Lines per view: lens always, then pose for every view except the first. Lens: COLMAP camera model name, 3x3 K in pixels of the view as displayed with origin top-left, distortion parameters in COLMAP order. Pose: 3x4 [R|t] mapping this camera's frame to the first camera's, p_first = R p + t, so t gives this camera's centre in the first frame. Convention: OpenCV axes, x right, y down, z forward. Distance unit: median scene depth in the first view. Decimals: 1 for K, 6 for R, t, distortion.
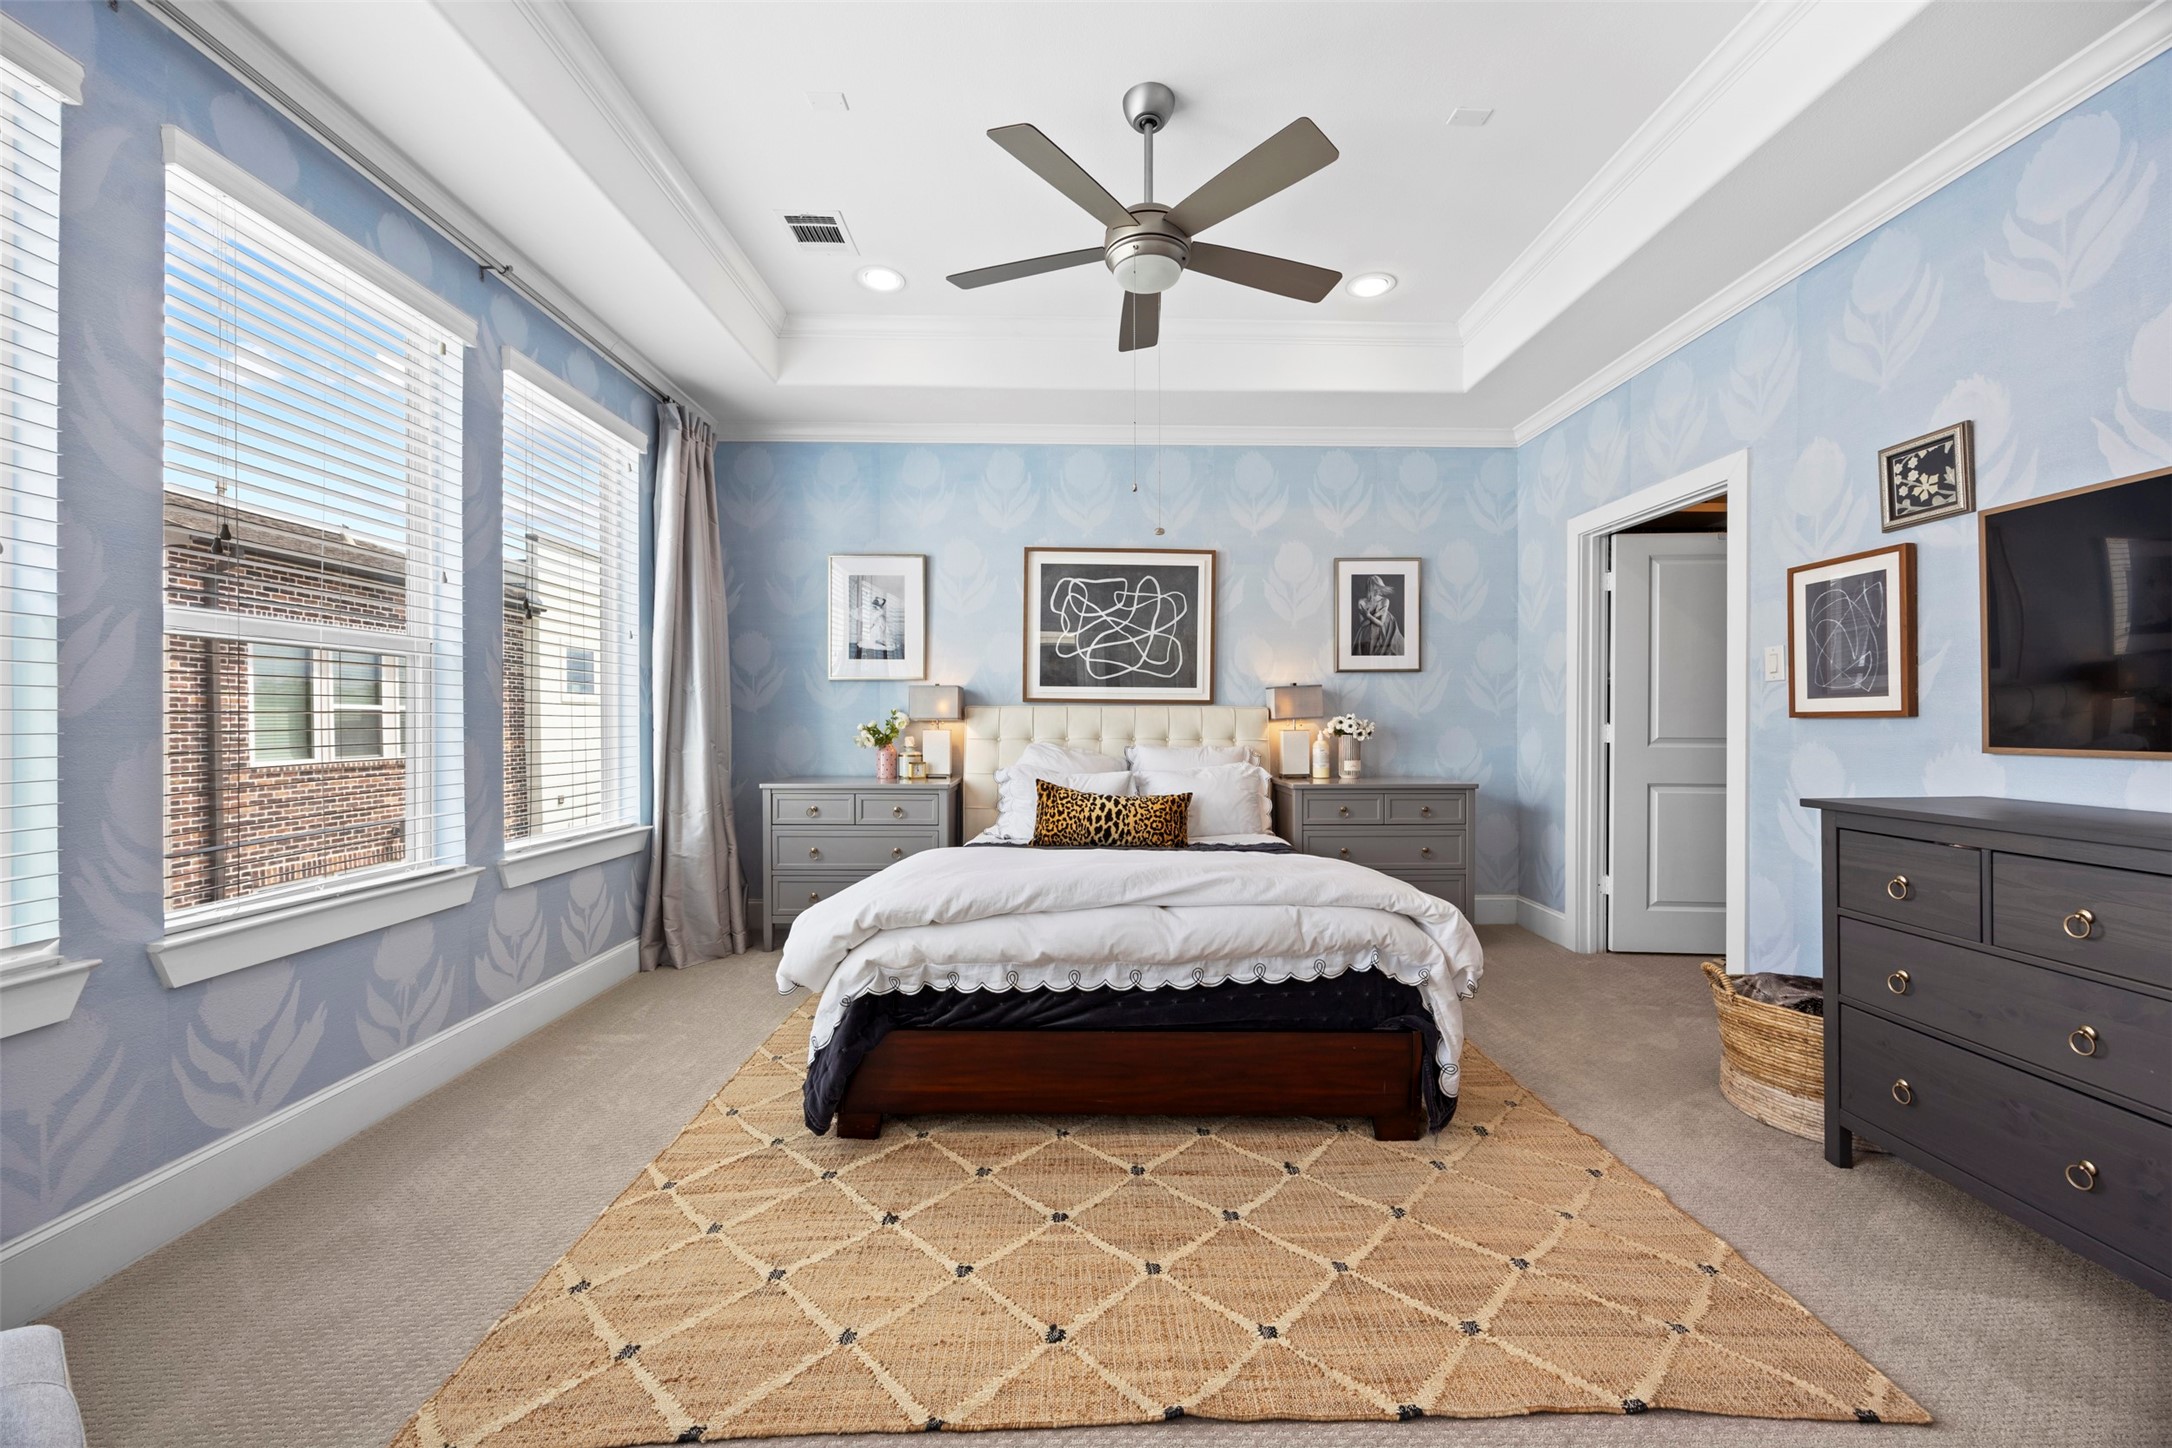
lens RADIAL K [[833.0, 0, 1093.3], [0, 833.0, 726.6], [0, 0, 1]] dist [-0.002354, 0.000379]
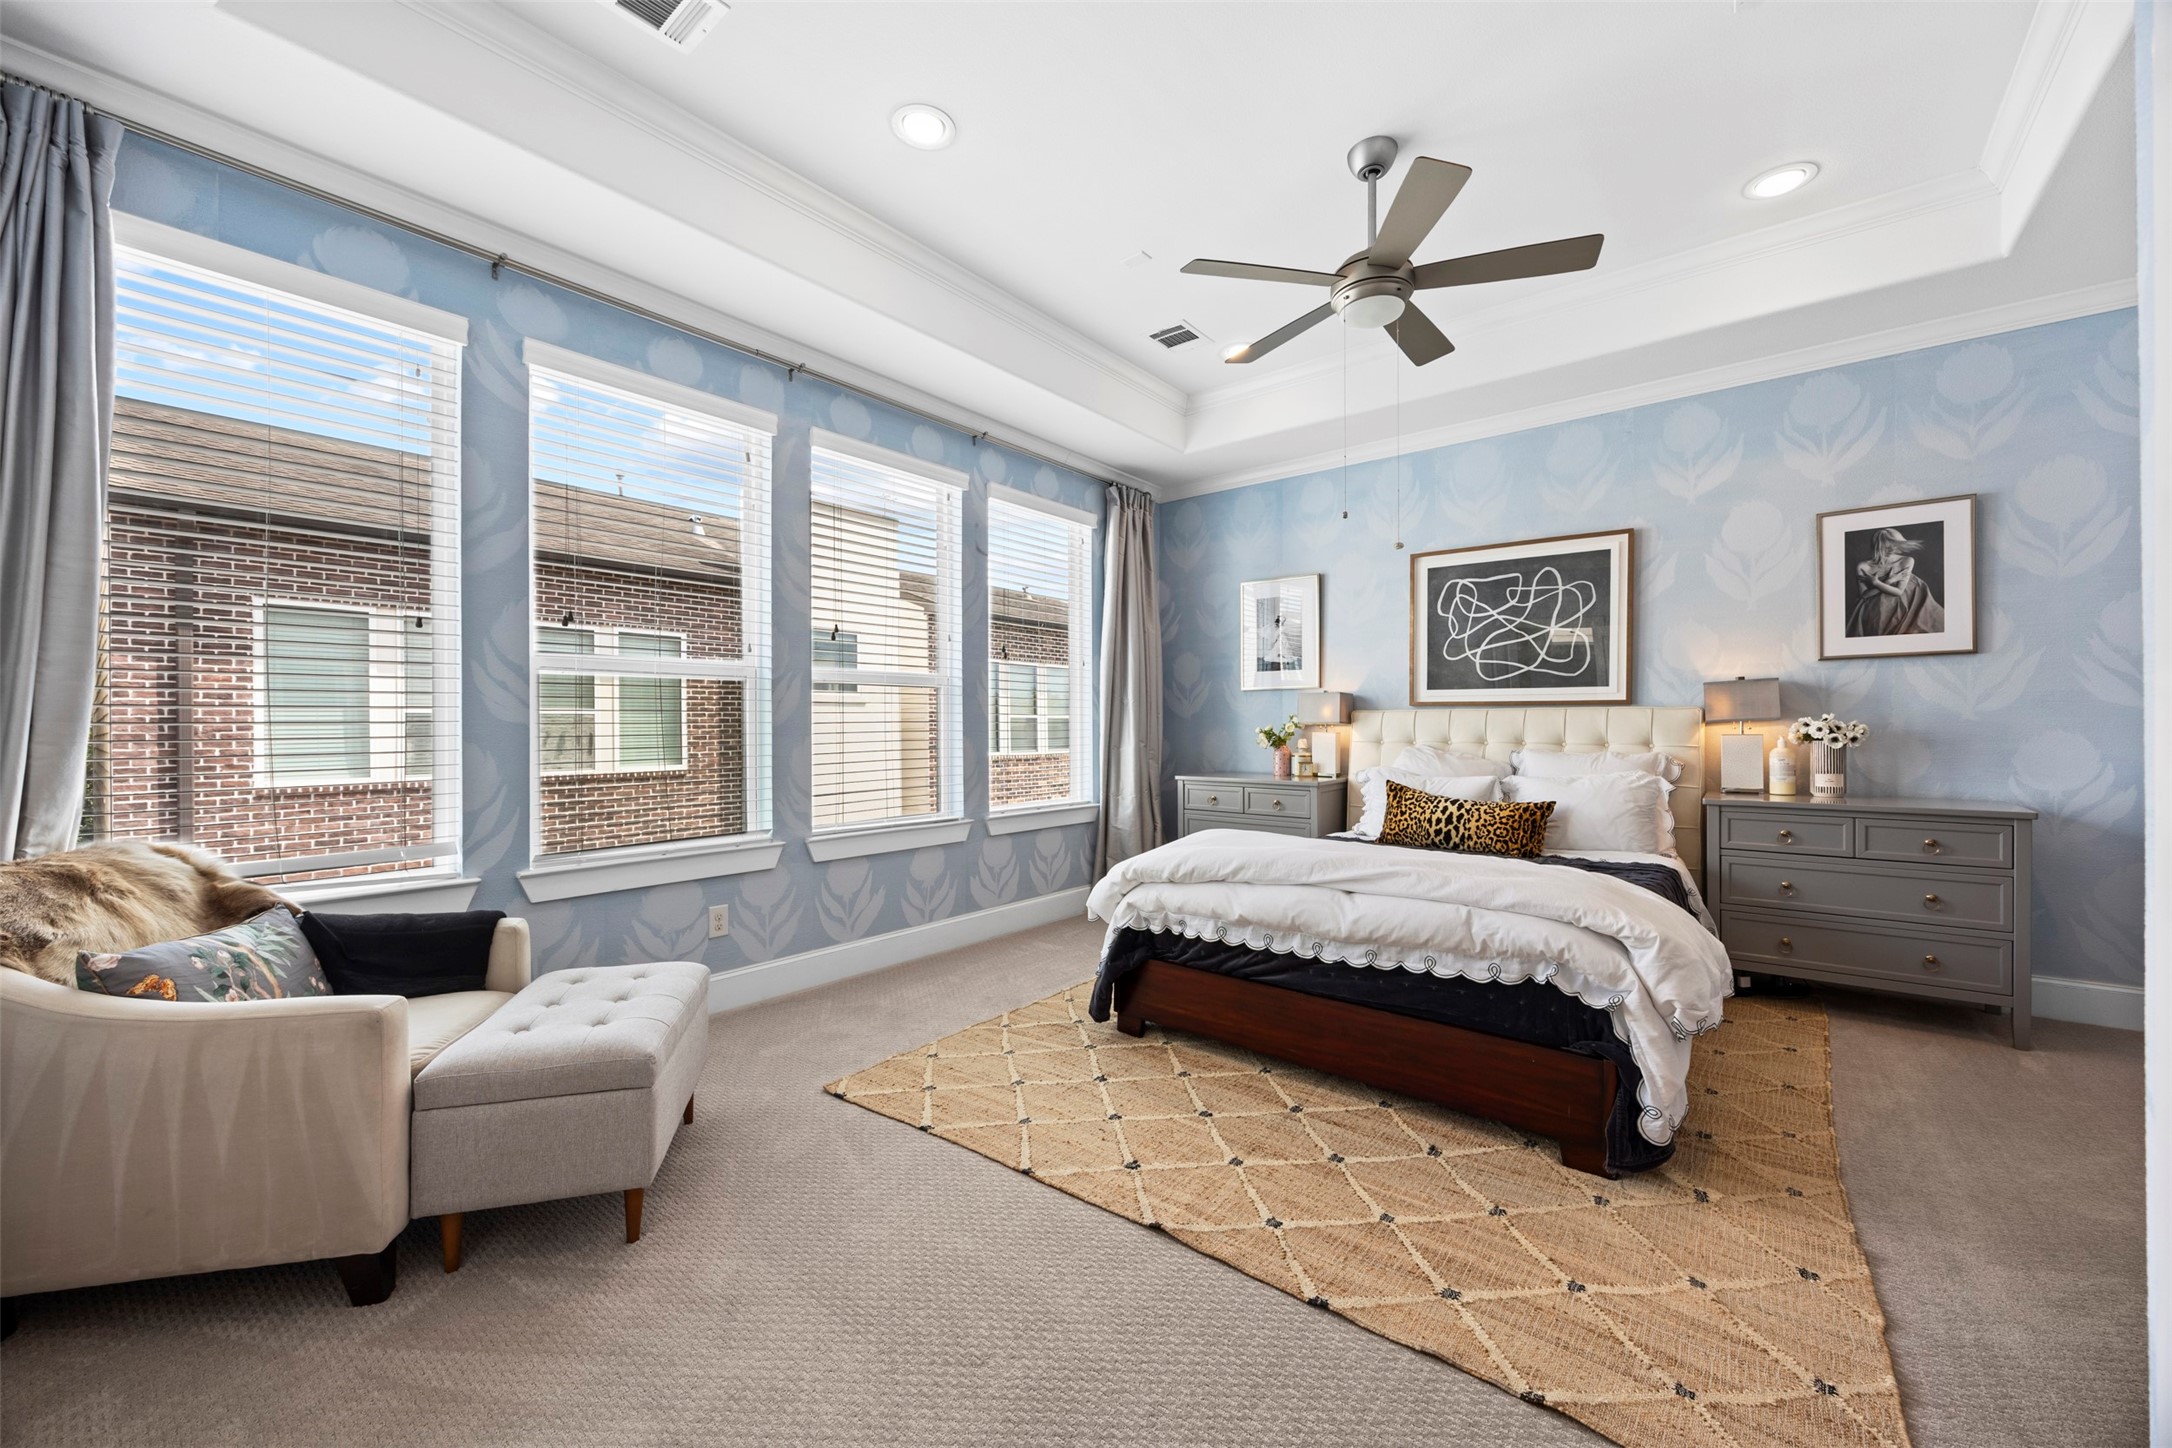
lens RADIAL K [[856.3, 0, 1096.3], [0, 856.3, 731.0], [0, 0, 1]] dist [0.000227, 0.000329]
pose [[0.759972, 0.001175, -0.649955, 0.536124], [-0.000232, 0.999999, 0.001536, -0.000560], [0.649956, -0.001016, 0.759971, -0.084507]]
